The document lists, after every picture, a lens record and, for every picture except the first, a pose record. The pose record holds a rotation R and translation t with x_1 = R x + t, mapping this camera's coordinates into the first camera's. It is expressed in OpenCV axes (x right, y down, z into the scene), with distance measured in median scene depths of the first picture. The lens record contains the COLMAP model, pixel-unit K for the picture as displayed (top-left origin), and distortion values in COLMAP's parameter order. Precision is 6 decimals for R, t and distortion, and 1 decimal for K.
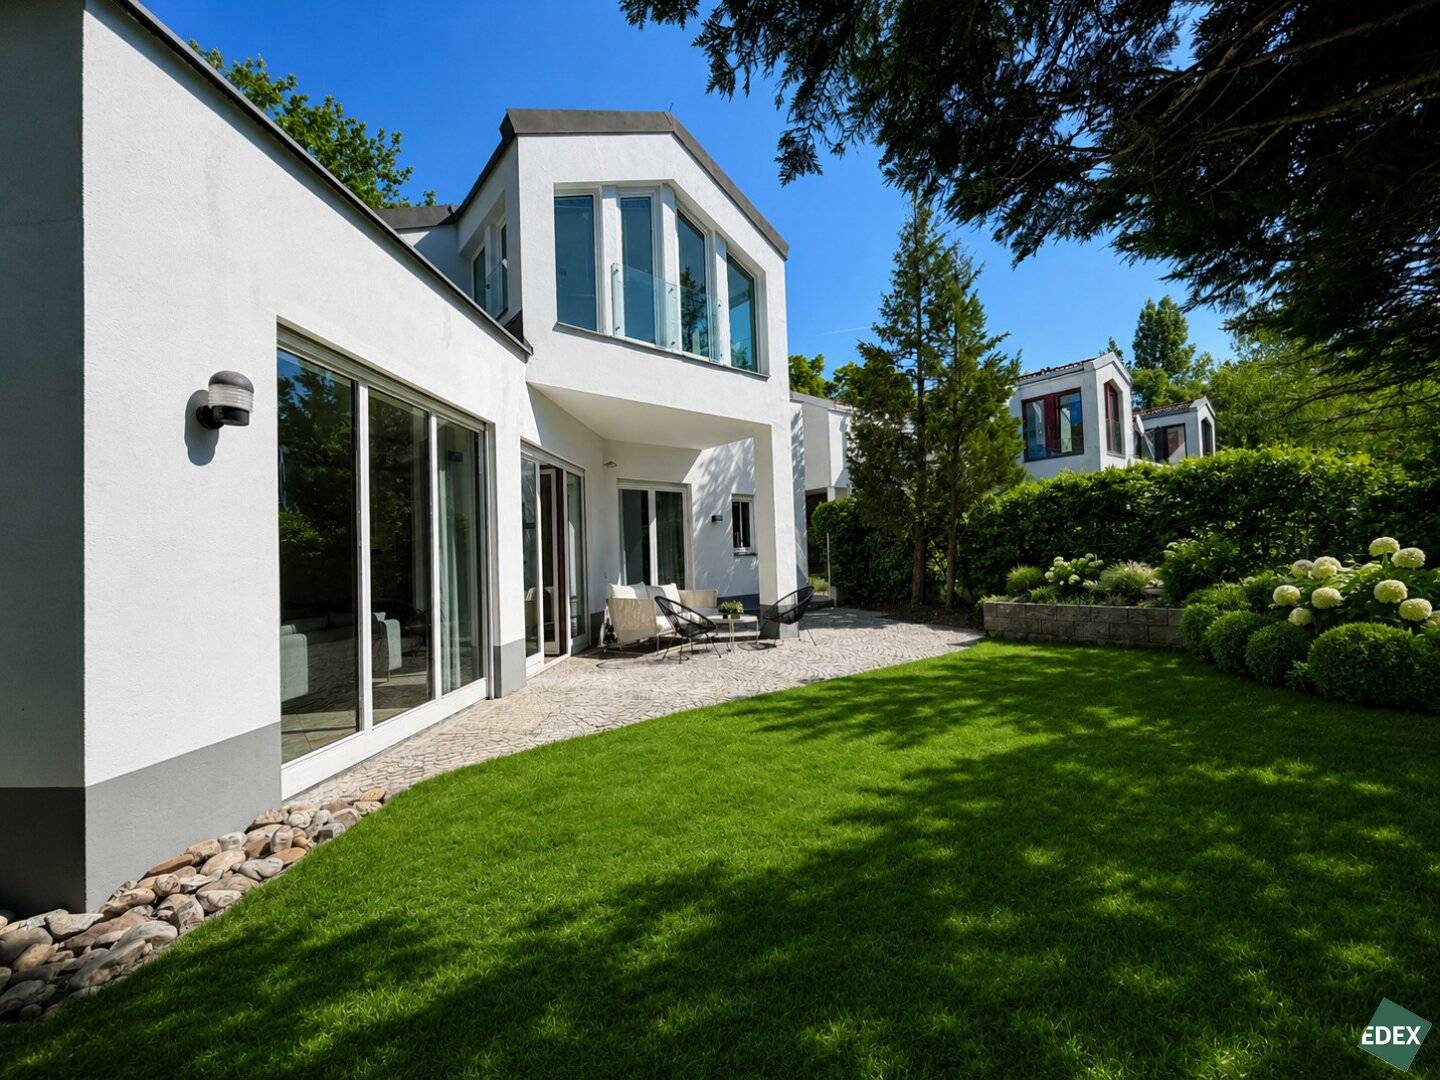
lens RADIAL K [[568.1, 0, 716.0], [0, 568.1, 536.3], [0, 0, 1]] dist [0.000146, 0.000076]
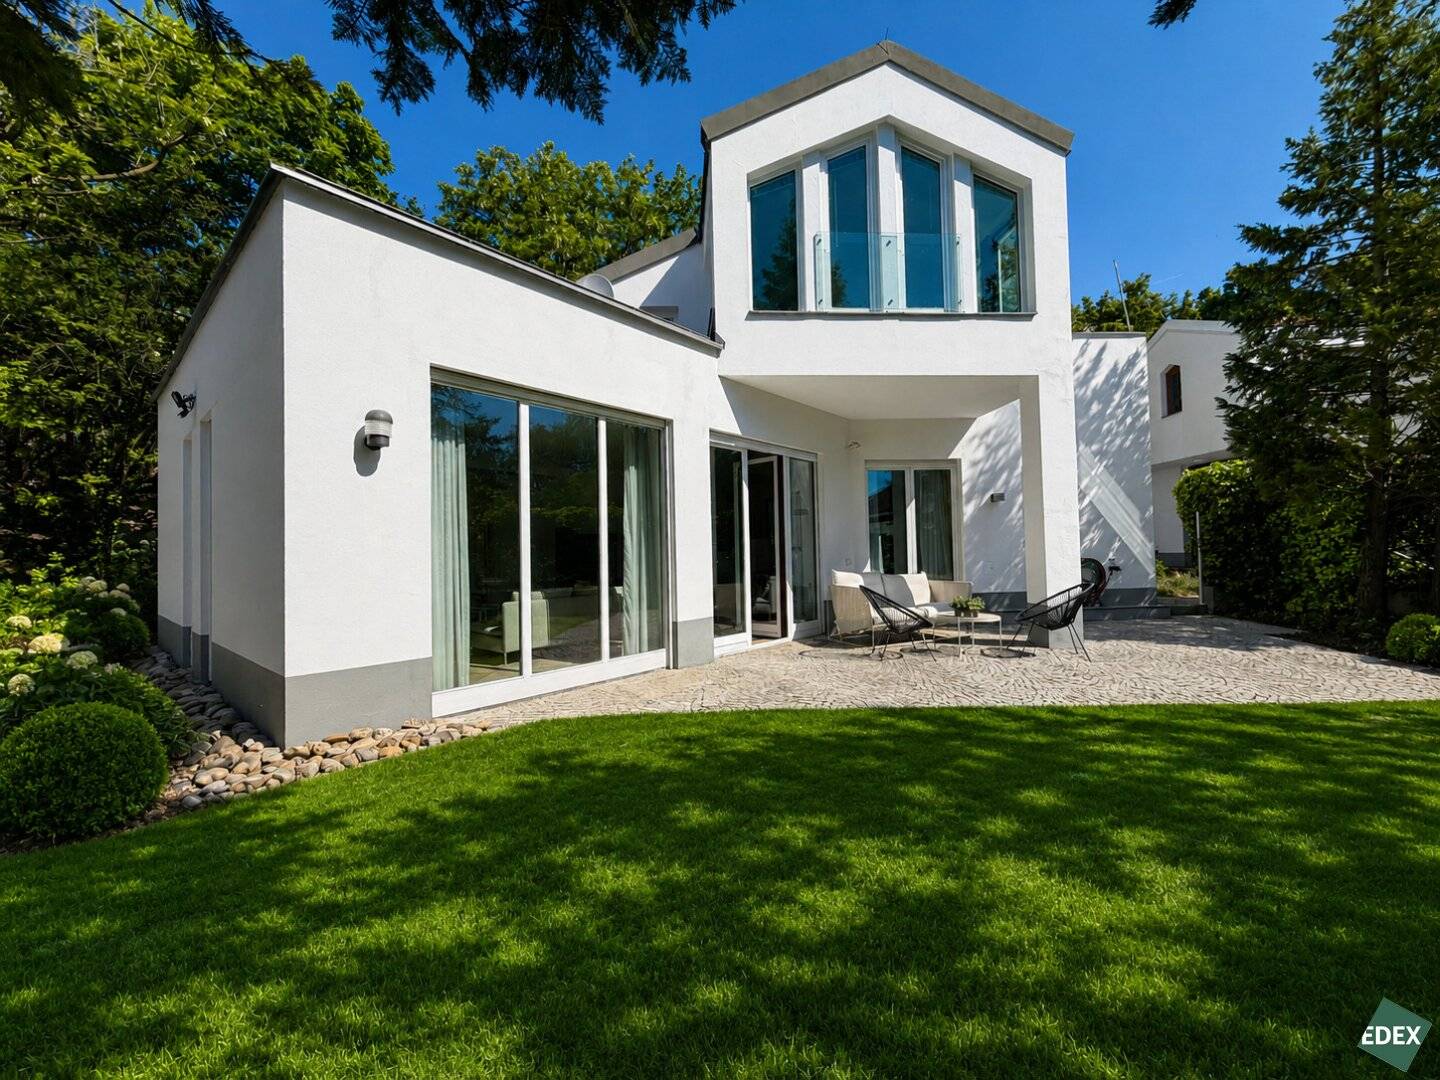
lens RADIAL K [[565.7, 0, 720.0], [0, 565.7, 540.0], [0, 0, 1]] dist [0.000751, 0.000336]
pose [[0.804255, 0.002432, -0.594279, 0.238694], [0.014766, 0.999601, 0.024074, 0.006453], [0.594101, -0.028136, 0.803899, 0.121035]]
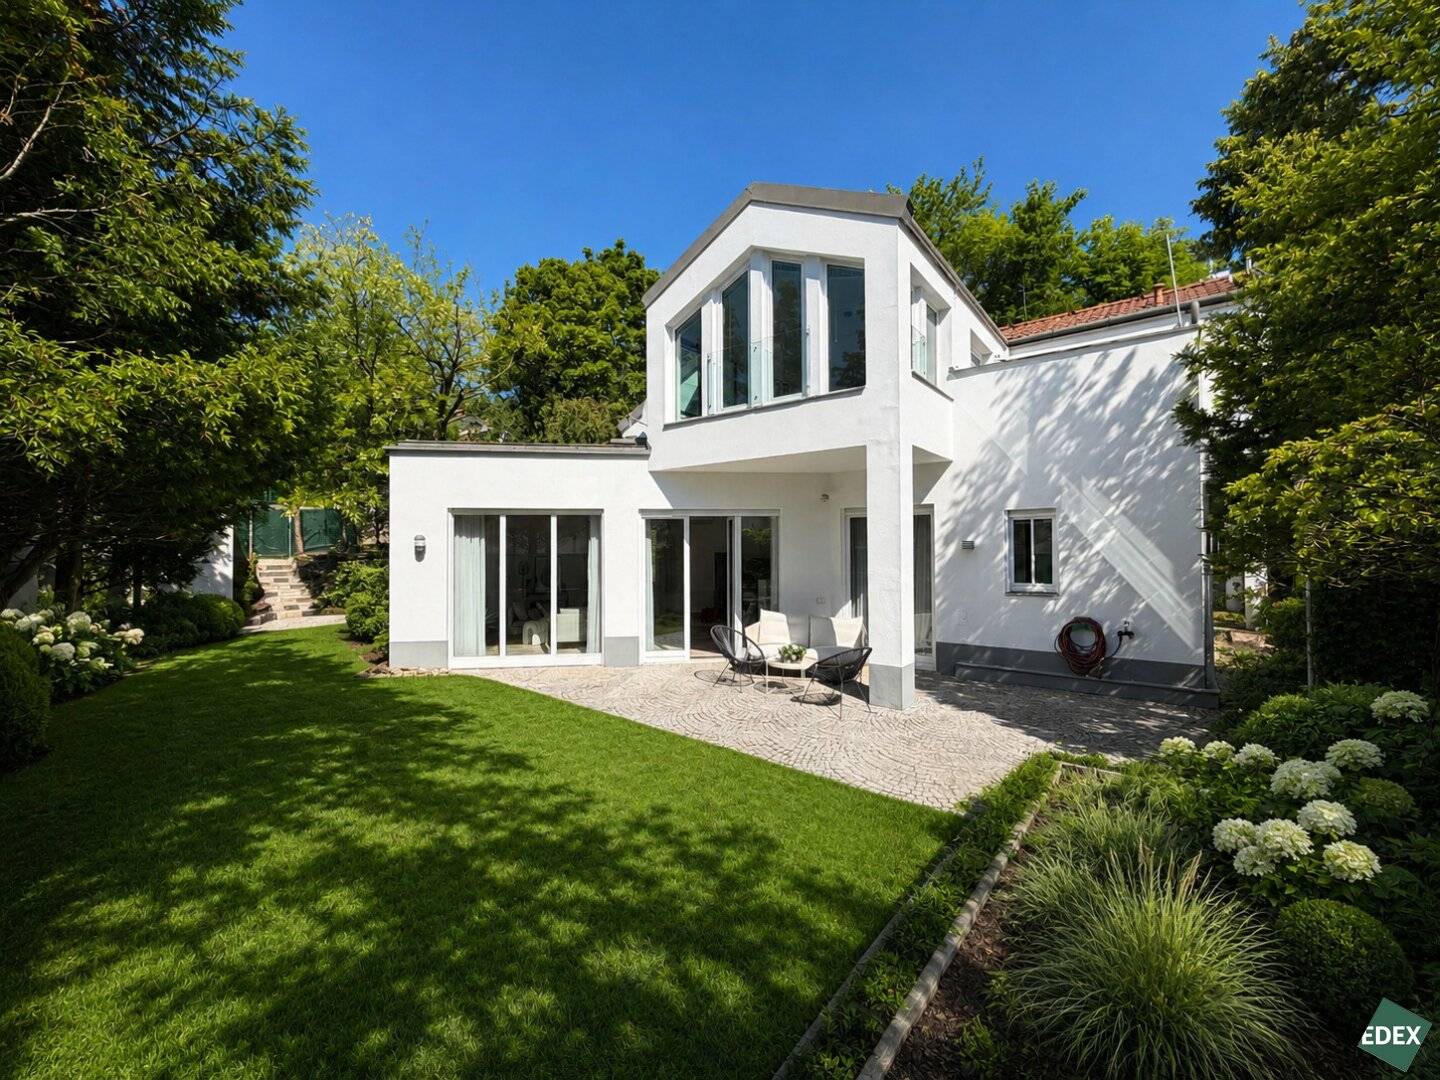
lens RADIAL K [[568.1, 0, 716.0], [0, 568.1, 536.3], [0, 0, 1]] dist [0.000146, 0.000076]
pose [[0.204911, 0.012866, -0.978696, 0.988394], [0.034242, 0.999207, 0.020304, -0.099475], [0.978182, -0.037673, 0.204308, 0.699516]]
